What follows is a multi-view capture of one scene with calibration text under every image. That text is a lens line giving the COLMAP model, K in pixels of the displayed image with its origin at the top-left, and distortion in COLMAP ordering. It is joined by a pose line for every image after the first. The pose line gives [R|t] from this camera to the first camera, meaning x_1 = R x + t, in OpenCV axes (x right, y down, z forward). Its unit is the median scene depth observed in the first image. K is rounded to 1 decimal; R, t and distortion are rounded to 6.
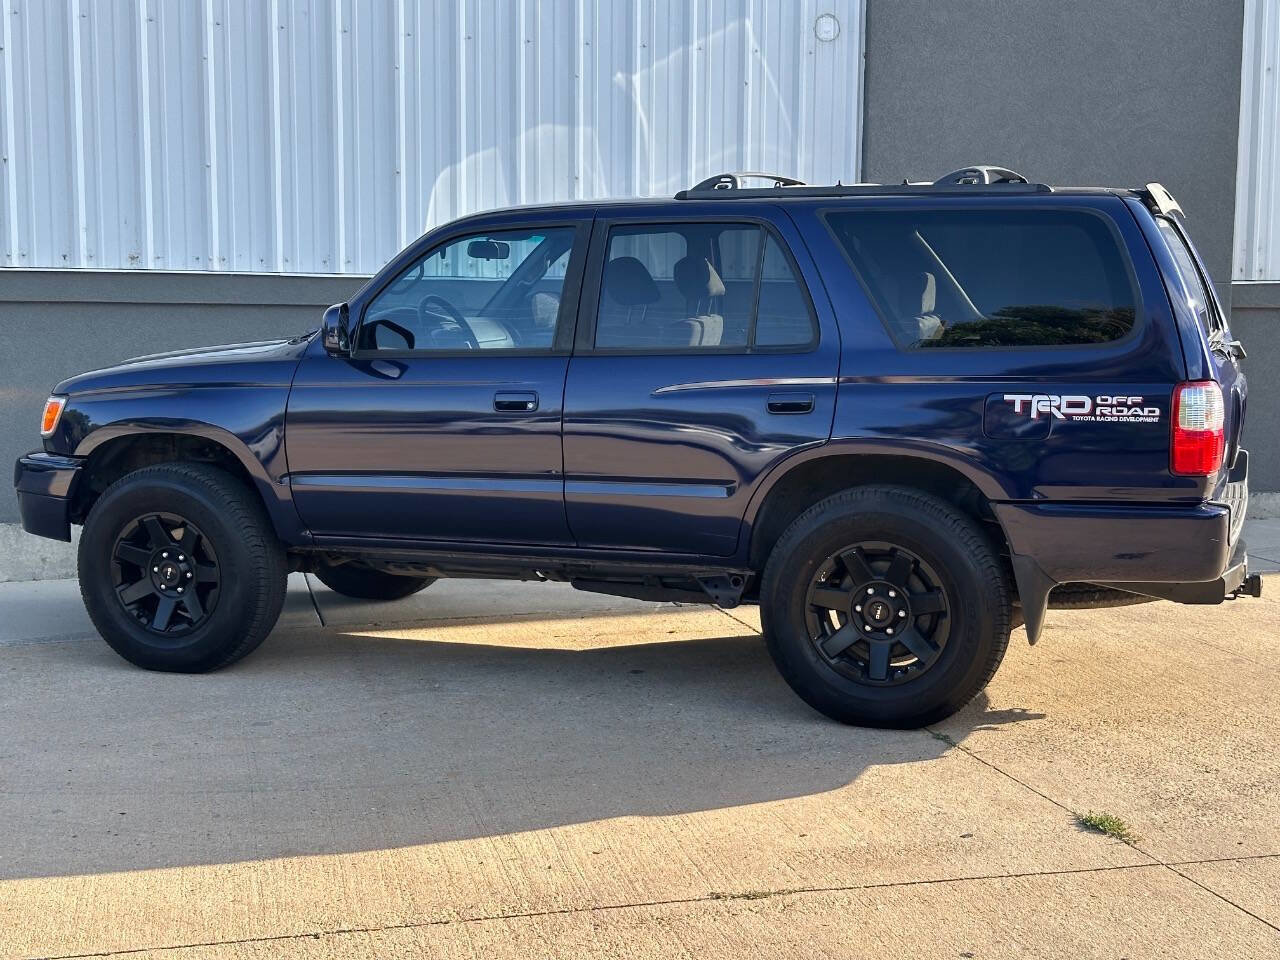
lens RADIAL K [[1788.4, 0, 640.0], [0, 1788.4, 480.0], [0, 0, 1]] dist [0.189682, -0.343783]
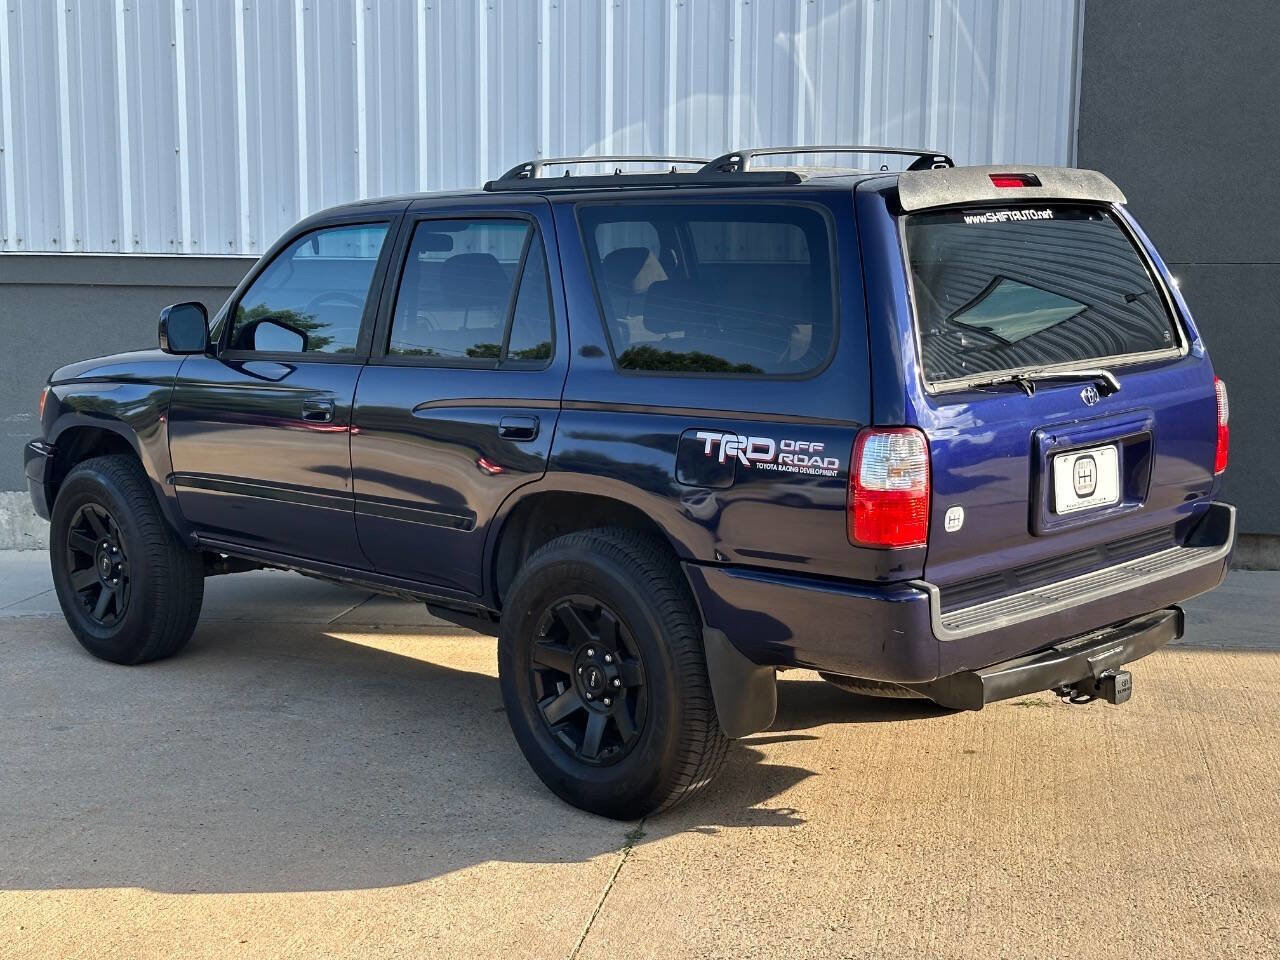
lens RADIAL K [[1788.4, 0, 640.0], [0, 1788.4, 480.0], [0, 0, 1]] dist [0.189682, -0.343783]
pose [[0.905367, 0.053603, -0.421232, 0.477632], [-0.042550, 0.998460, 0.035603, -0.048604], [0.422492, -0.014310, 0.906254, 0.226400]]
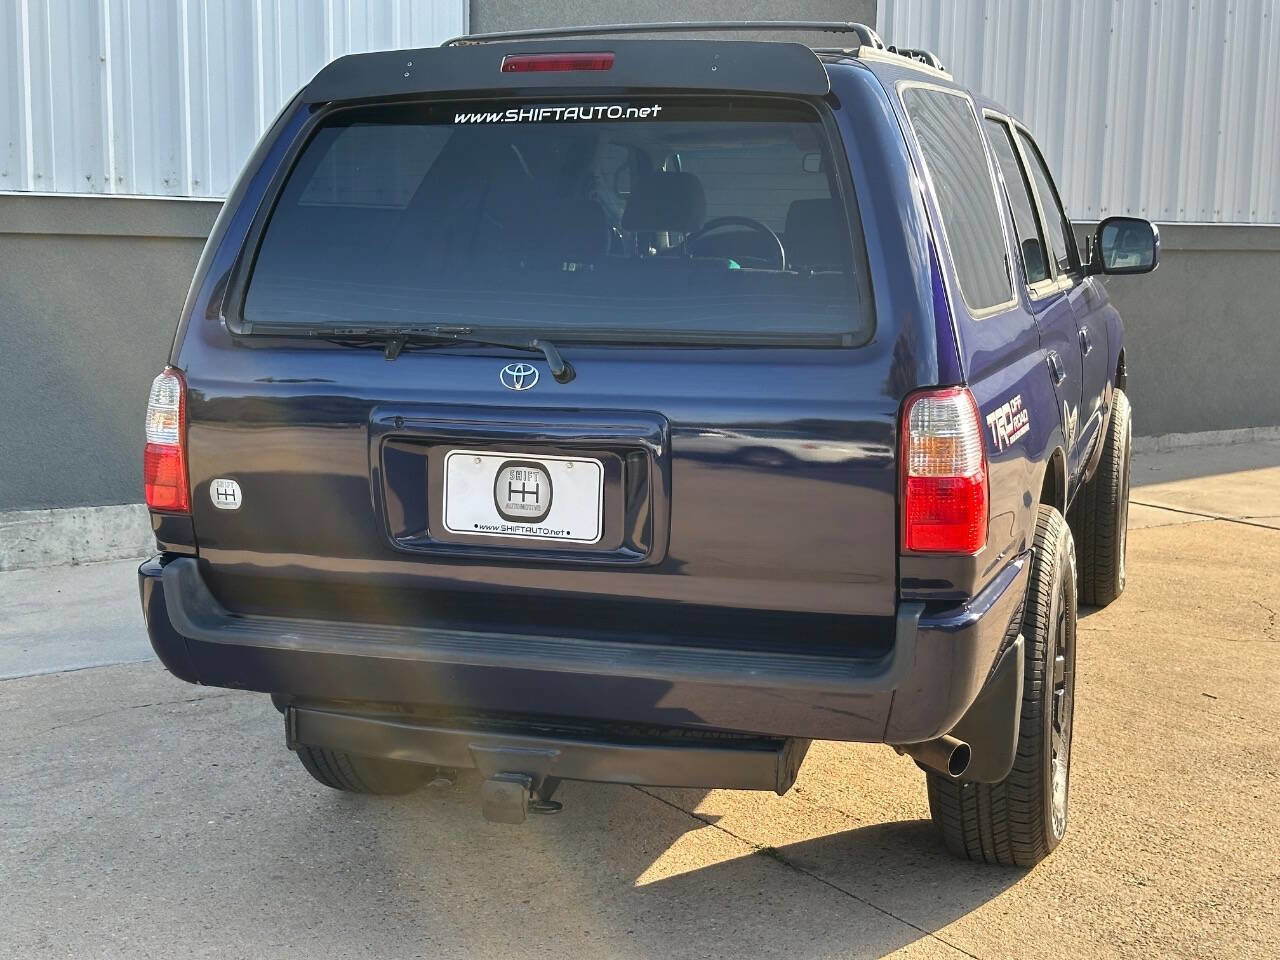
lens RADIAL K [[1788.4, 0, 640.0], [0, 1788.4, 480.0], [0, 0, 1]] dist [0.189682, -0.343783]
pose [[0.031859, 0.171098, -0.984739, 0.846453], [-0.124502, 0.978245, 0.165942, -0.126323], [0.991708, 0.117315, 0.052468, 1.010205]]
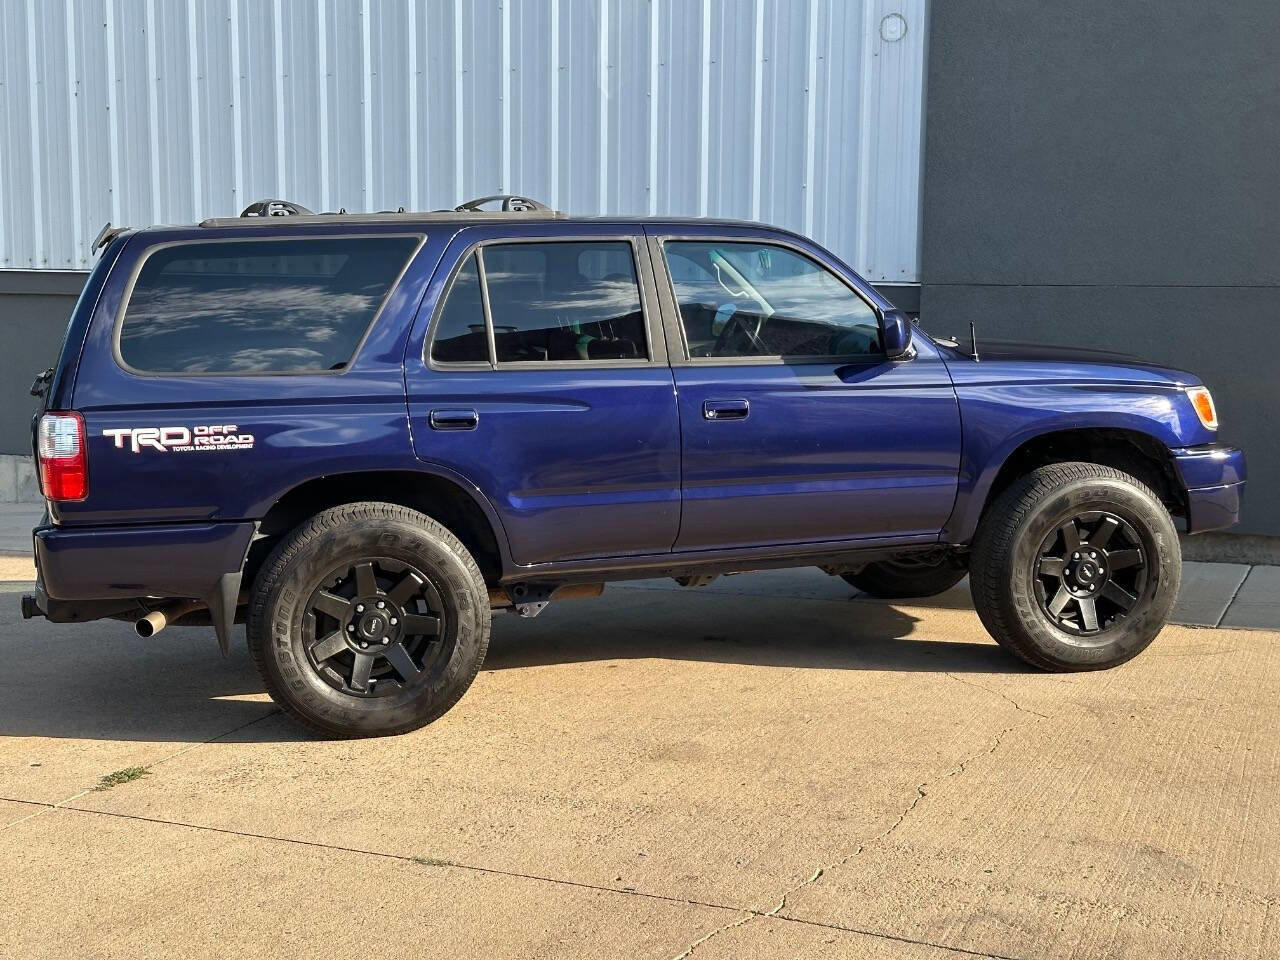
lens RADIAL K [[1788.4, 0, 640.0], [0, 1788.4, 480.0], [0, 0, 1]] dist [0.189682, -0.343783]
pose [[-0.807013, 0.106078, -0.580928, 0.662753], [-0.039290, 0.971909, 0.232053, -0.273809], [0.589225, 0.210095, -0.780176, 2.030976]]
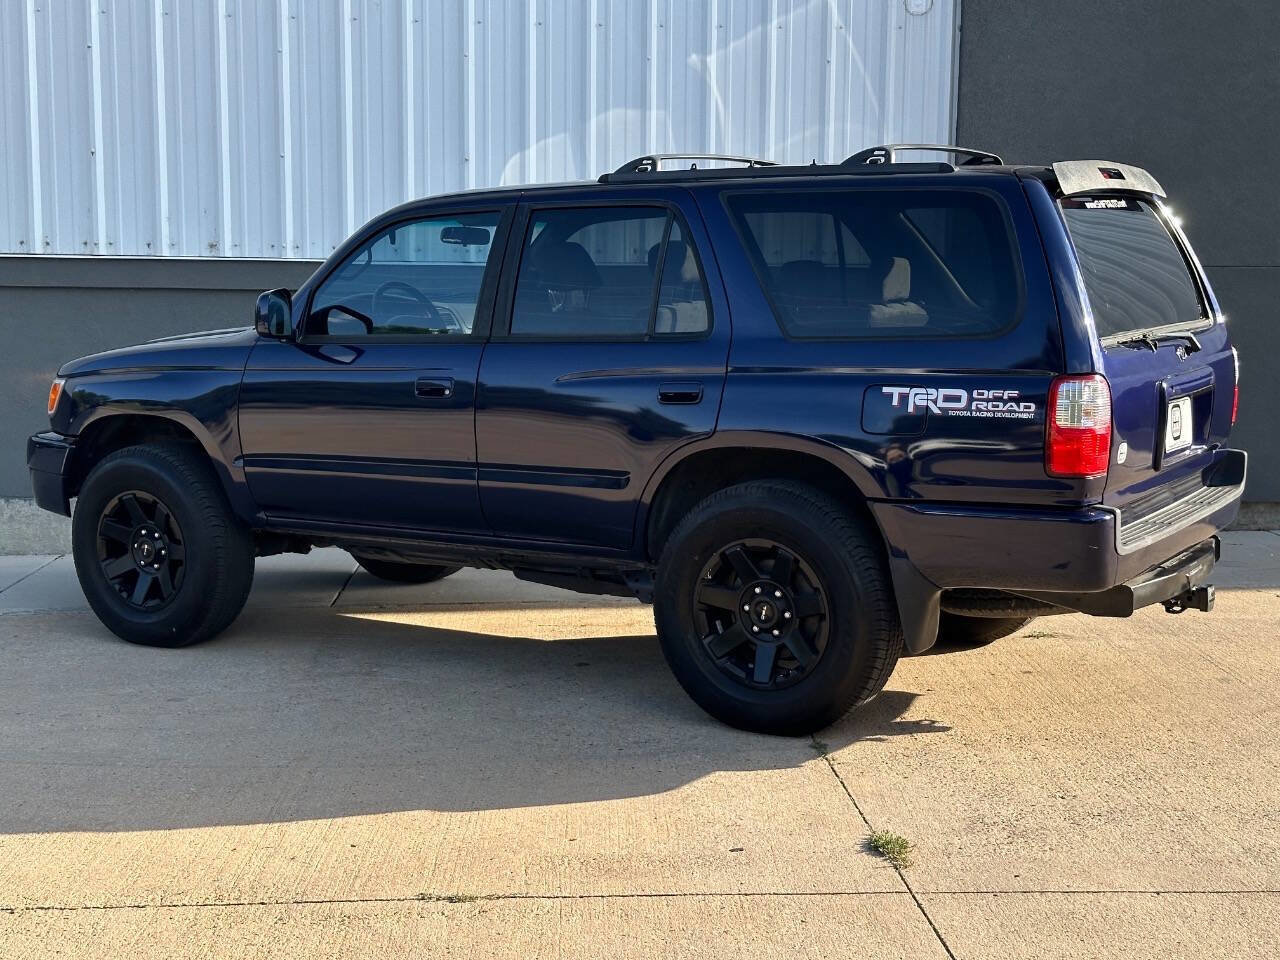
lens RADIAL K [[1788.4, 0, 640.0], [0, 1788.4, 480.0], [0, 0, 1]] dist [0.189682, -0.343783]
pose [[0.979528, 0.022292, -0.200069, 0.243354], [-0.020898, 0.999740, 0.009076, -0.004101], [0.200219, -0.004709, 0.979740, 0.047736]]
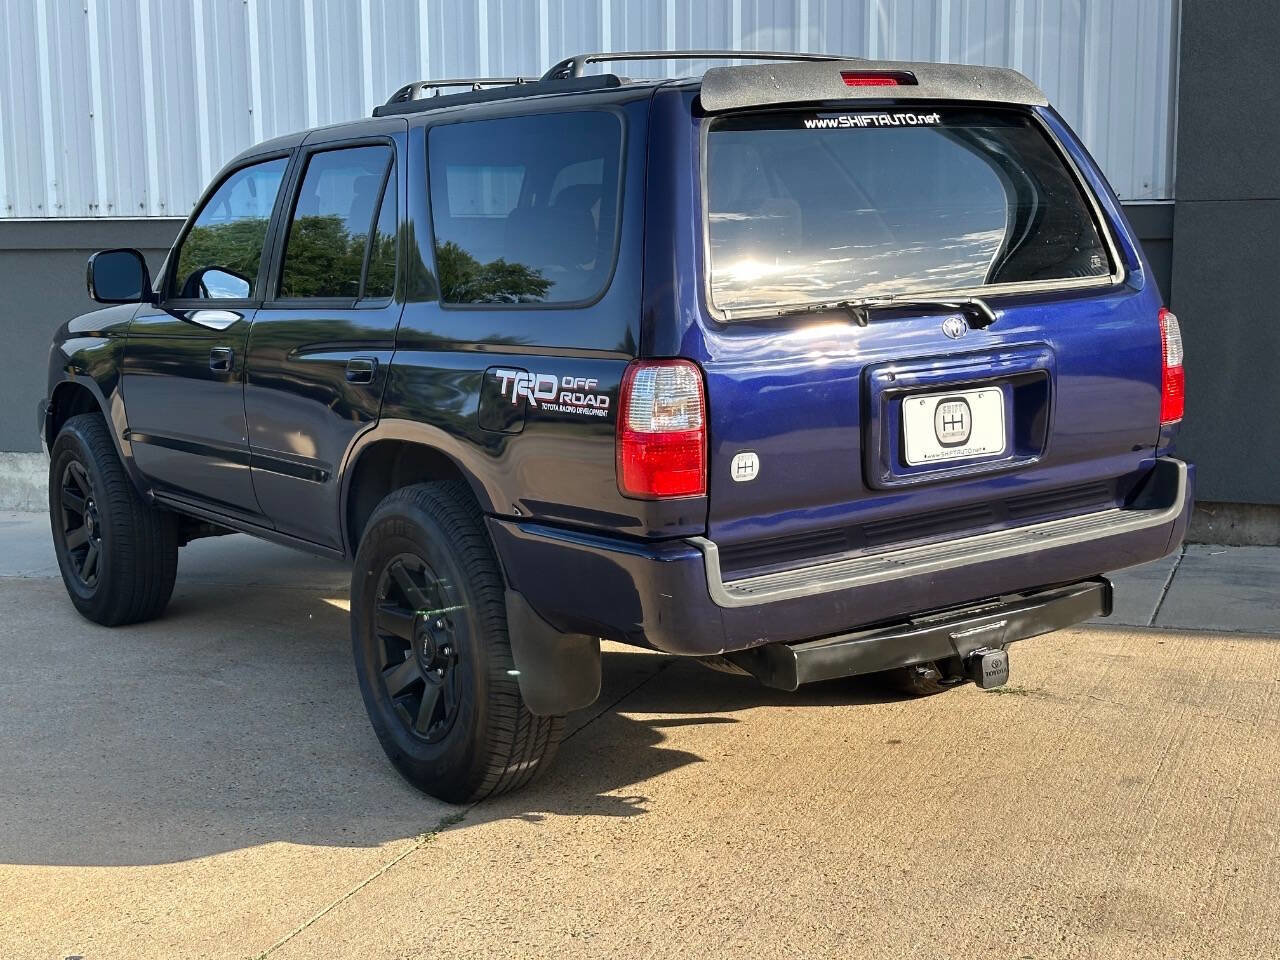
lens RADIAL K [[1788.4, 0, 640.0], [0, 1788.4, 480.0], [0, 0, 1]] dist [0.189682, -0.343783]
pose [[0.809721, 0.063232, -0.583398, 0.616883], [-0.041671, 0.997864, 0.050318, -0.038028], [0.585333, -0.016432, 0.810627, 0.404608]]
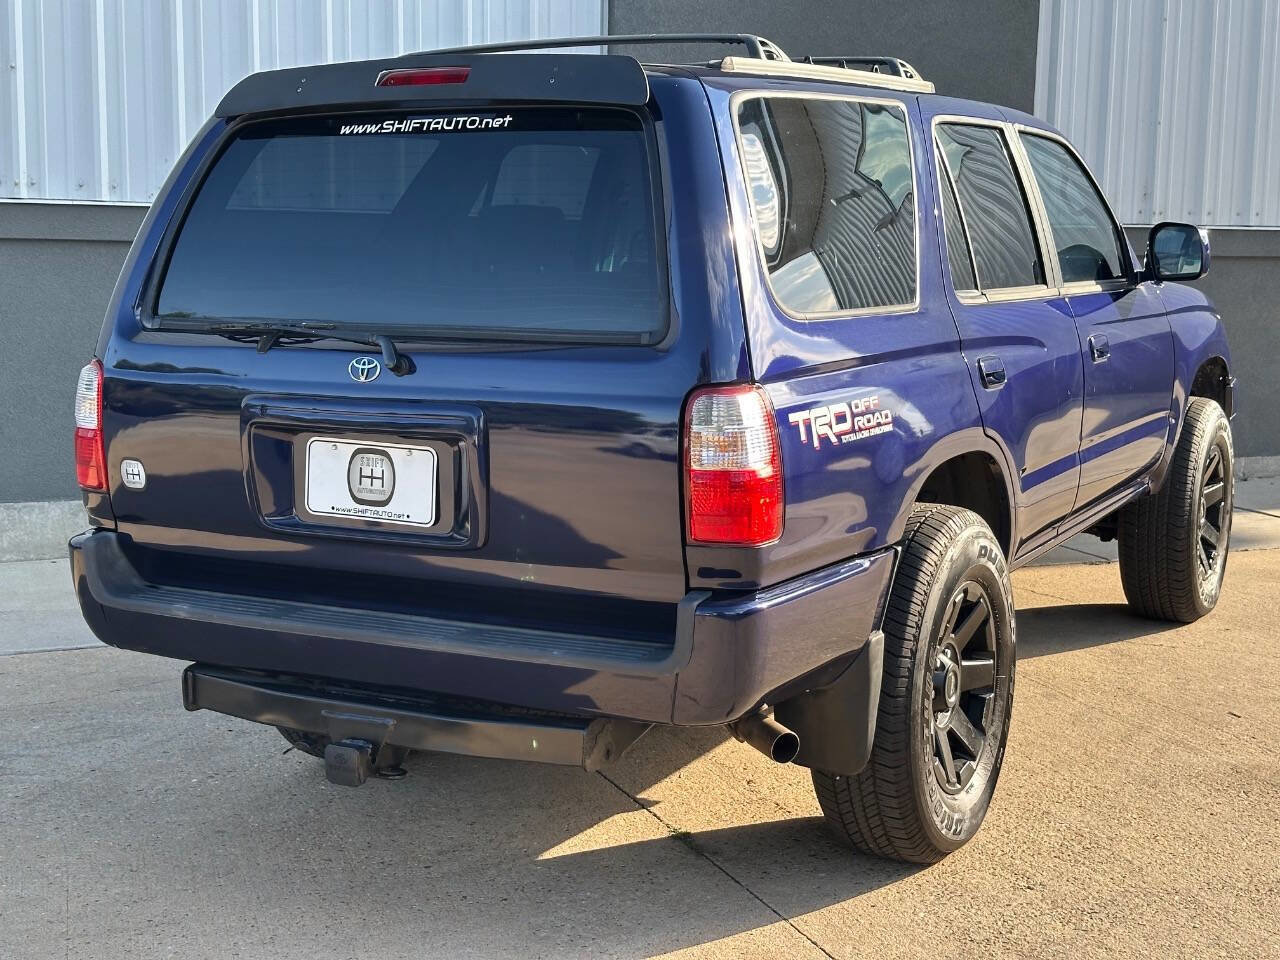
lens RADIAL K [[1788.4, 0, 640.0], [0, 1788.4, 480.0], [0, 0, 1]] dist [0.189682, -0.343783]
pose [[-0.155364, 0.163208, -0.974282, 0.865511], [-0.115948, 0.976428, 0.182057, -0.143263], [0.981029, 0.141251, -0.132778, 1.163065]]
